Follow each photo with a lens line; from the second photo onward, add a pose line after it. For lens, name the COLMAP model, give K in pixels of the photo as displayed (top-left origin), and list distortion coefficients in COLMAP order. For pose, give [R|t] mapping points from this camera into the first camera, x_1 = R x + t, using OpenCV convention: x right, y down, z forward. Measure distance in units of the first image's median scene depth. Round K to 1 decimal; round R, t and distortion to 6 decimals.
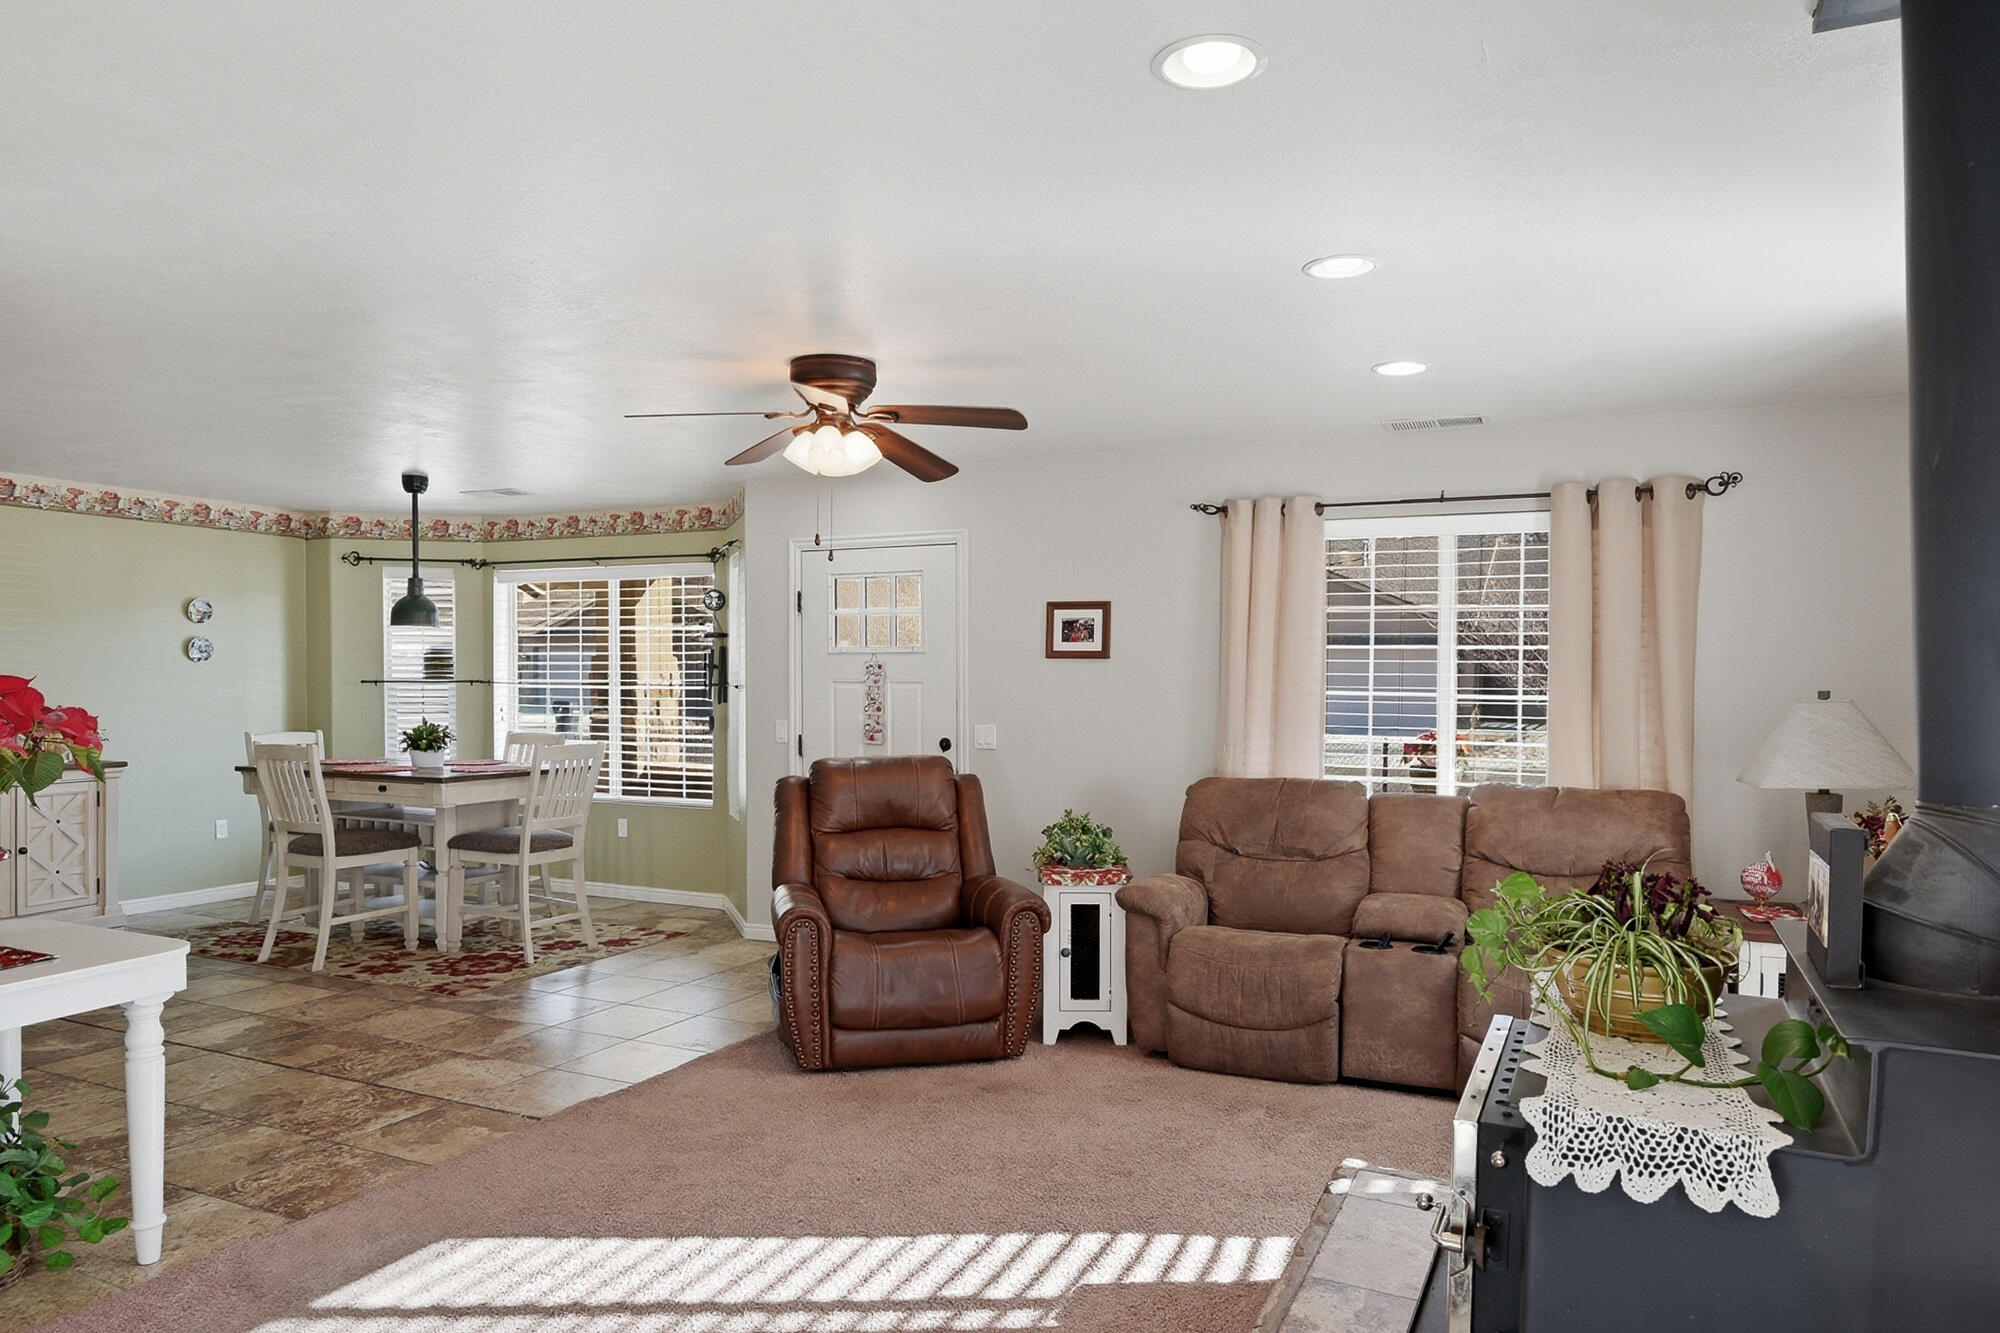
lens RADIAL K [[1266.1, 0, 999.0], [0, 1266.1, 683.5], [0, 0, 1]] dist [-0.003720, 0.003184]
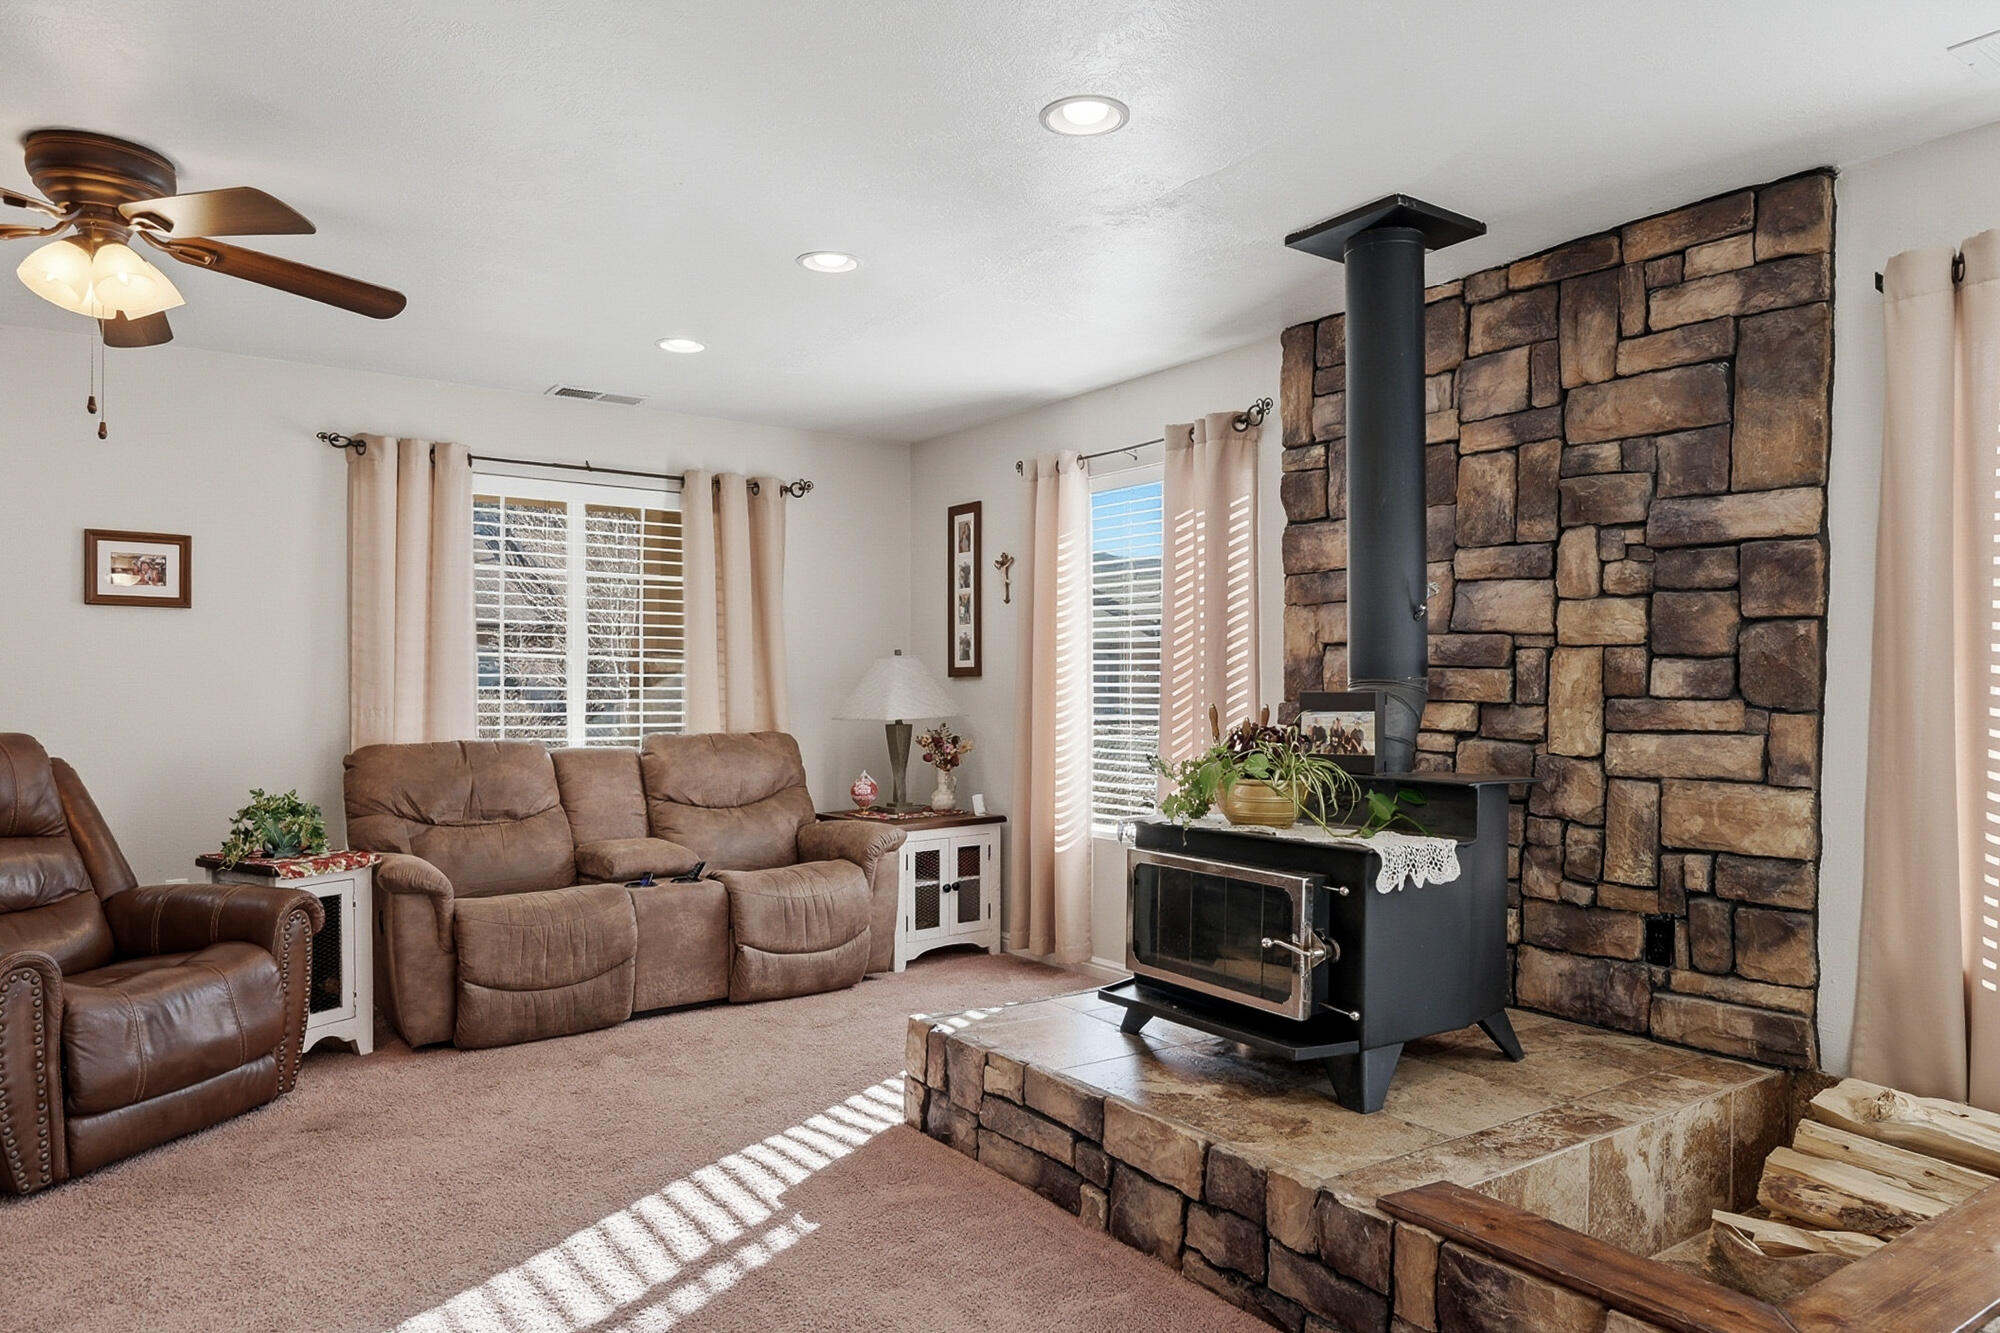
lens RADIAL K [[1266.1, 0, 1000.9], [0, 1266.1, 693.5], [0, 0, 1]] dist [-0.003720, 0.003184]
pose [[0.484930, -0.012691, 0.874461, -0.412805], [0.006218, 0.999919, 0.011064, 0.032394], [-0.874531, 0.000073, 0.484970, 0.193846]]
